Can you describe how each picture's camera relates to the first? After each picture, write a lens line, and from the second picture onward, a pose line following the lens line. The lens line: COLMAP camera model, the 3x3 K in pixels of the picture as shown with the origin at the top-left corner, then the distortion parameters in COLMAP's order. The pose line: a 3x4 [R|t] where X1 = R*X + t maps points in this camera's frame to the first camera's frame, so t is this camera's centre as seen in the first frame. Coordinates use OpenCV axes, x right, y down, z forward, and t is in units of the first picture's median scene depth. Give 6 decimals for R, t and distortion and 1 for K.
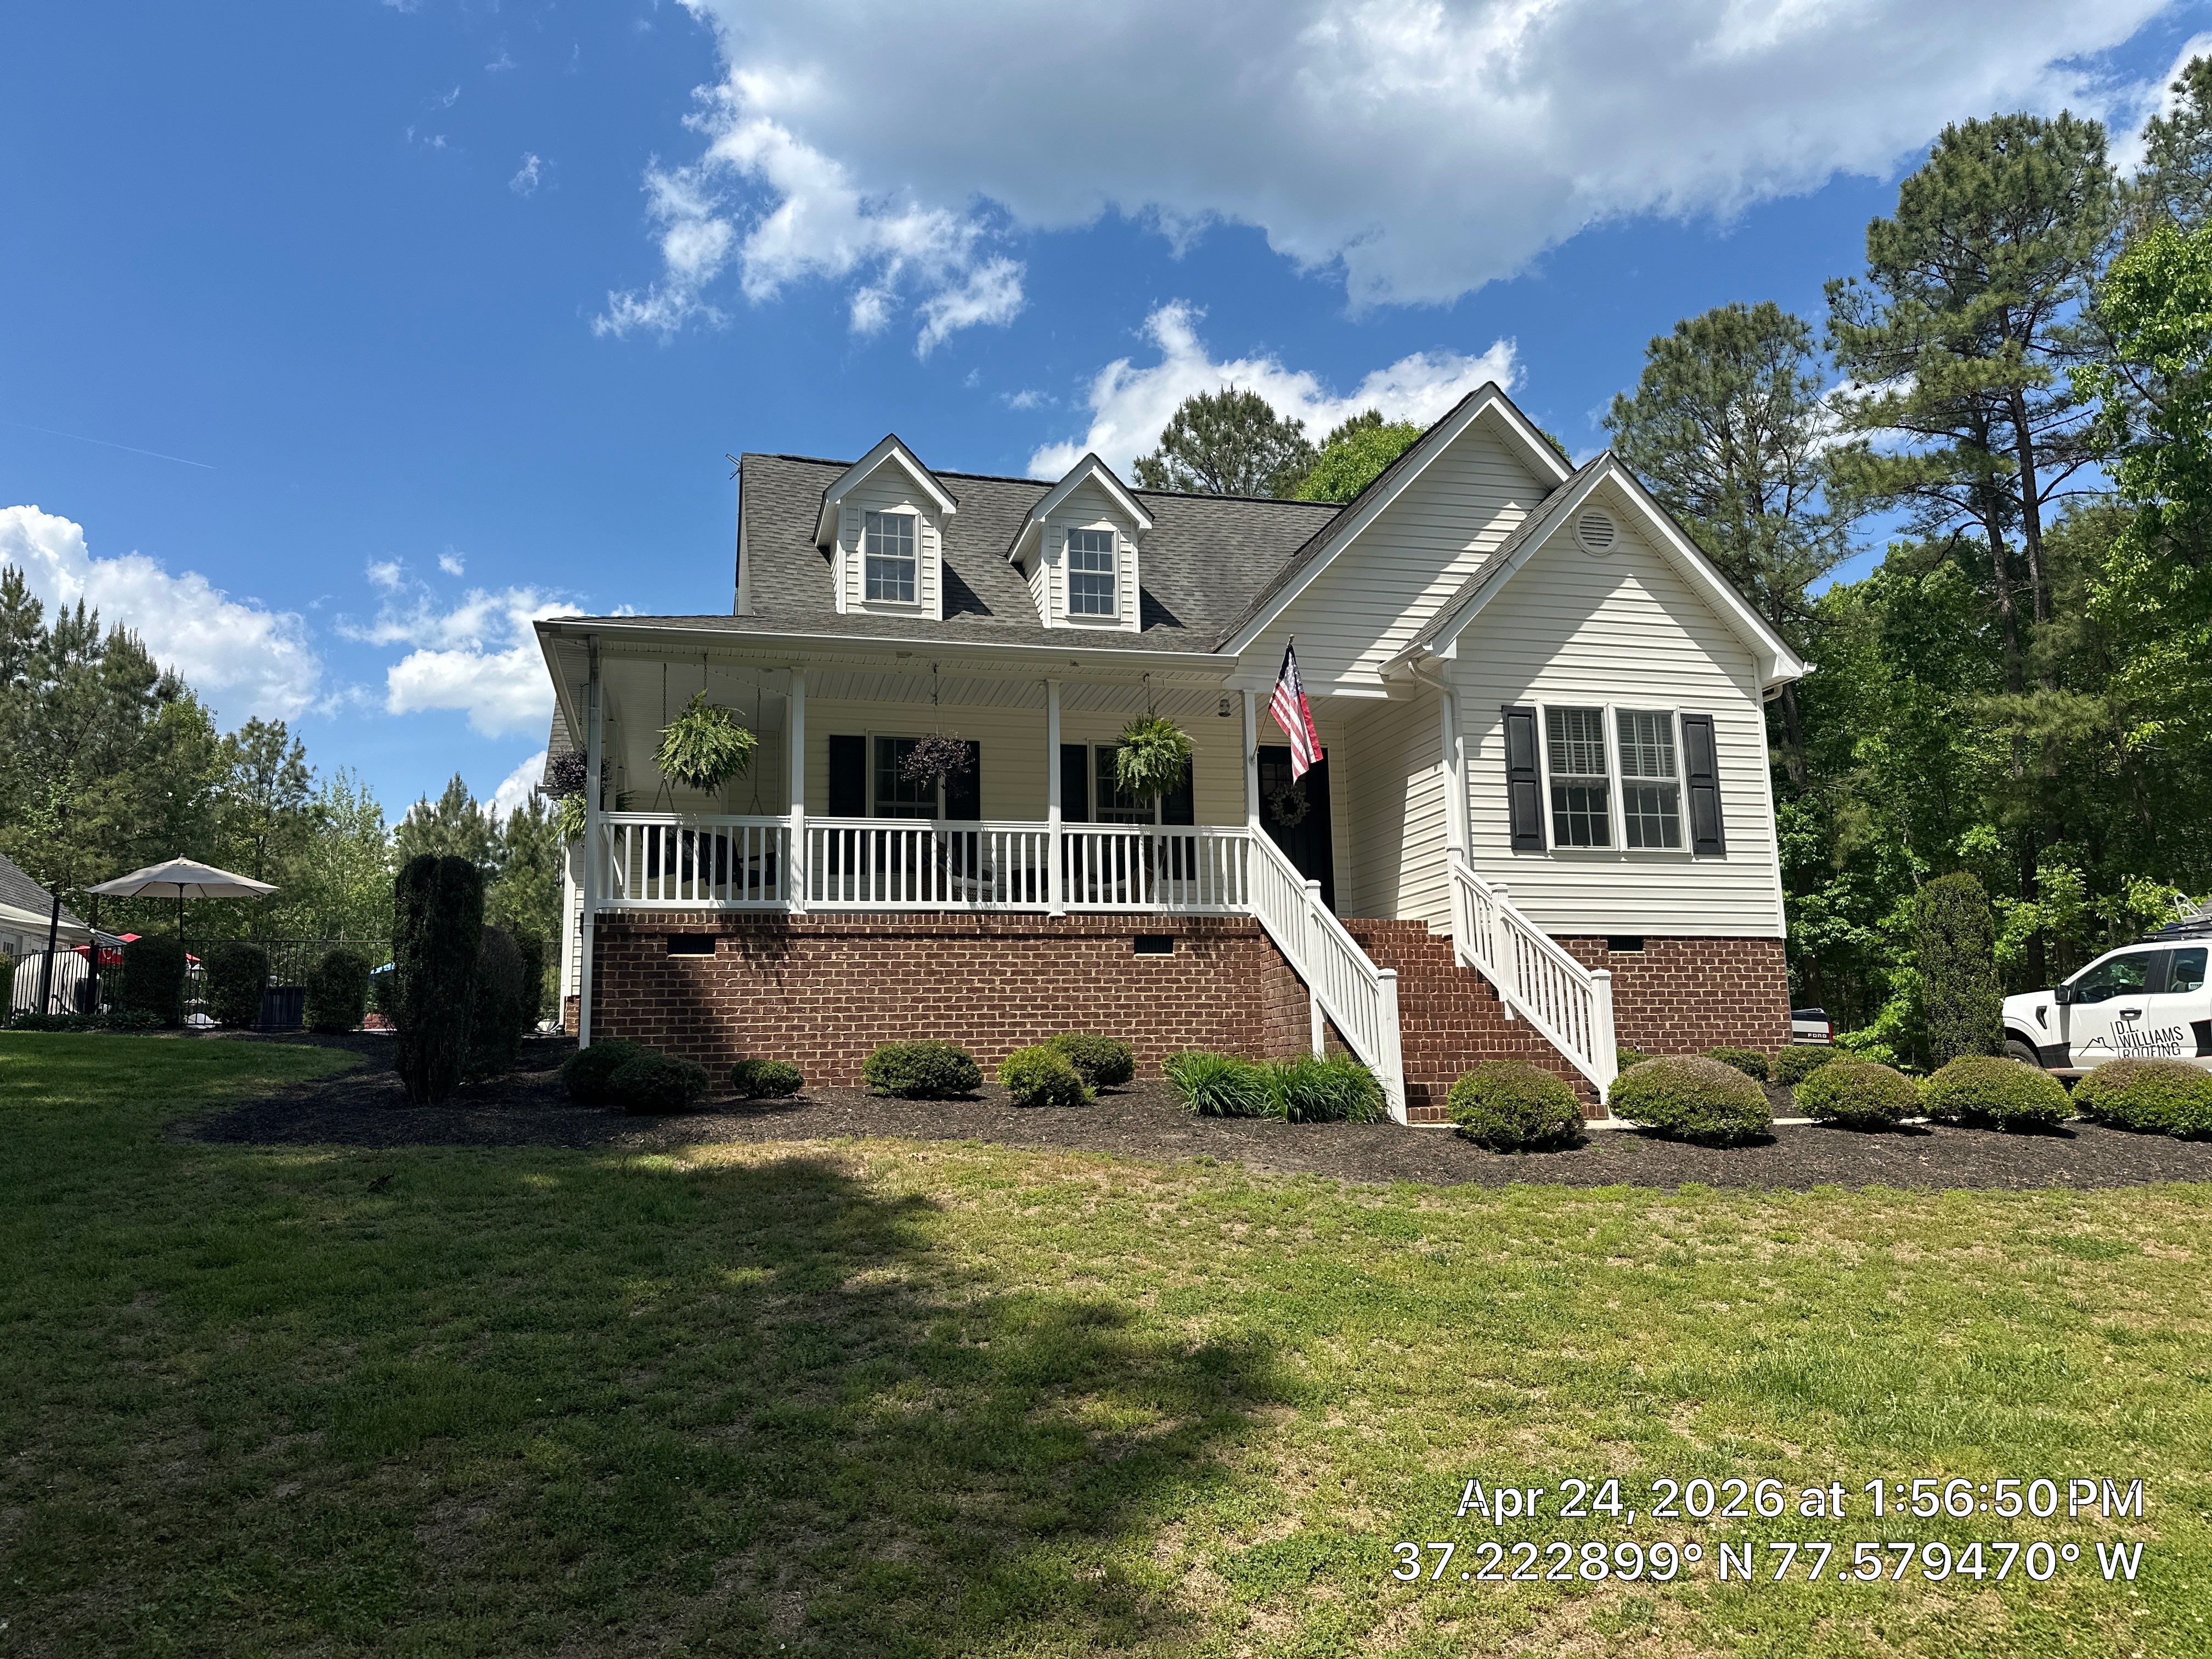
lens RADIAL K [[1552.2, 0, 1115.9], [0, 1552.2, 824.9], [0, 0, 1]] dist [0.125024, -0.209657]
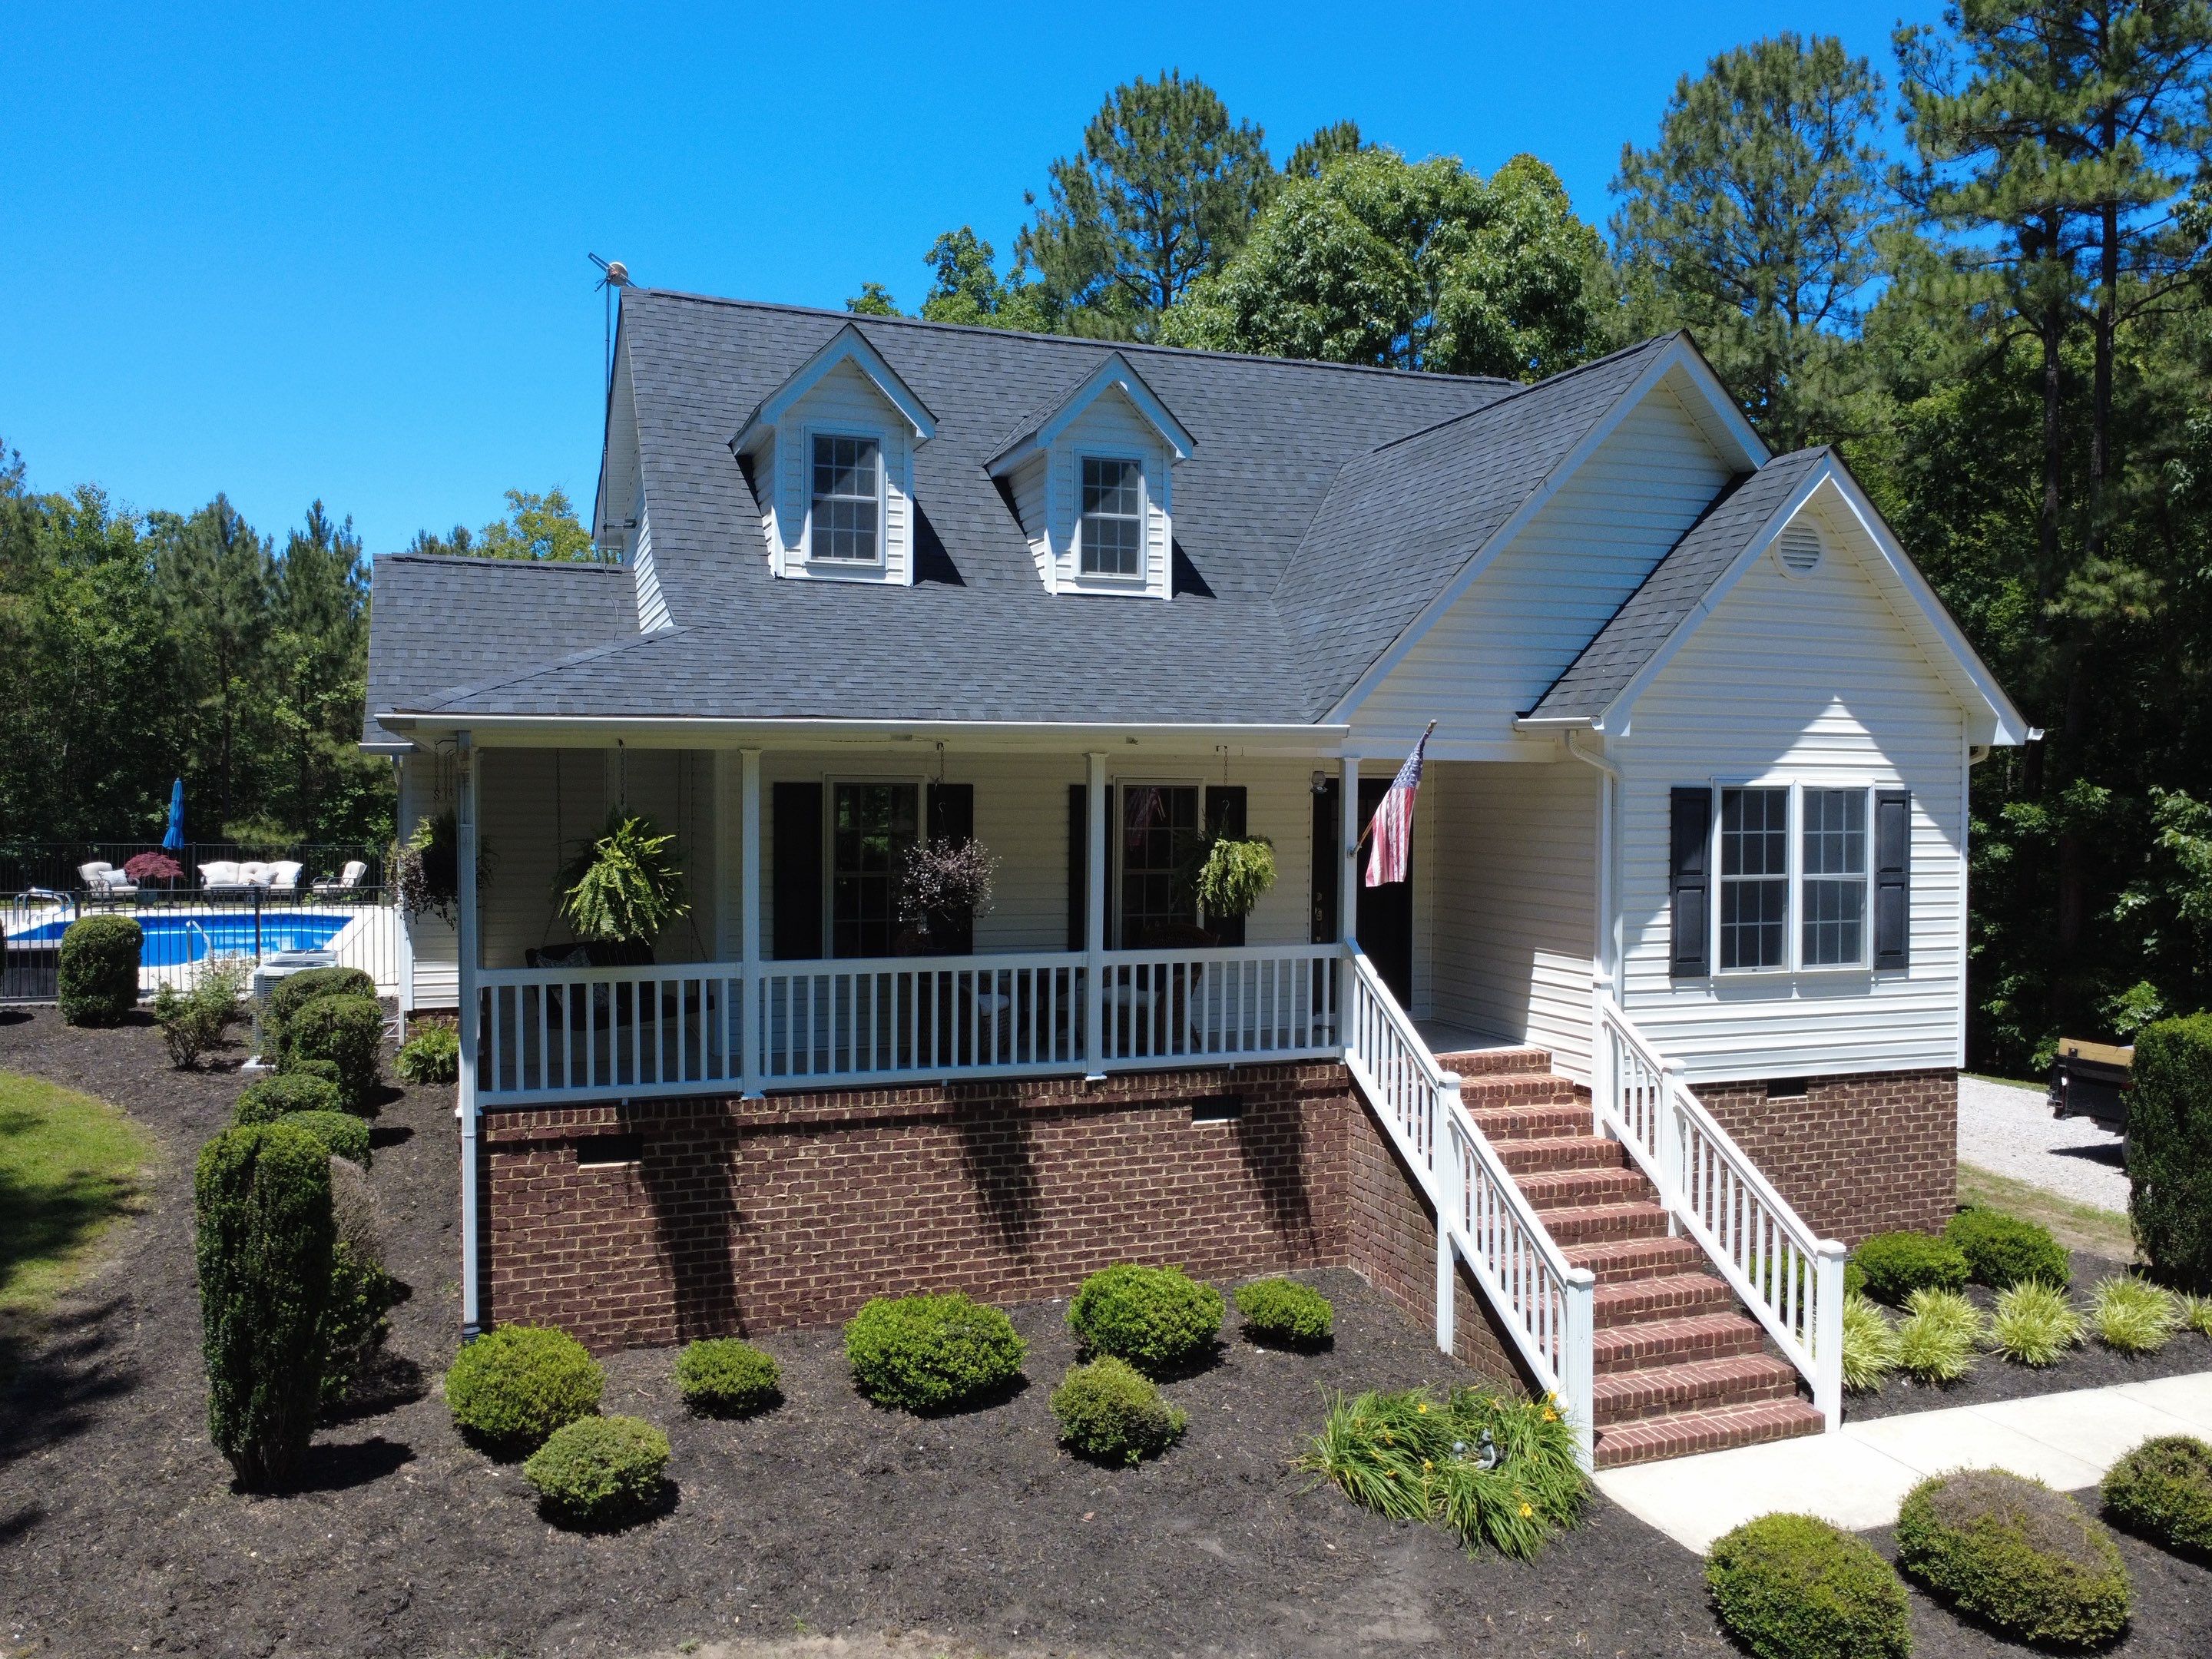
lens RADIAL K [[1660.9, 0, 1106.0], [0, 1660.9, 829.5], [0, 0, 1]] dist [-0.006488, 0.001349]
pose [[0.995243, 0.026056, 0.093877, -0.110748], [-0.044268, 0.979303, 0.197499, -0.217048], [-0.086788, -0.200716, 0.975798, 0.242585]]
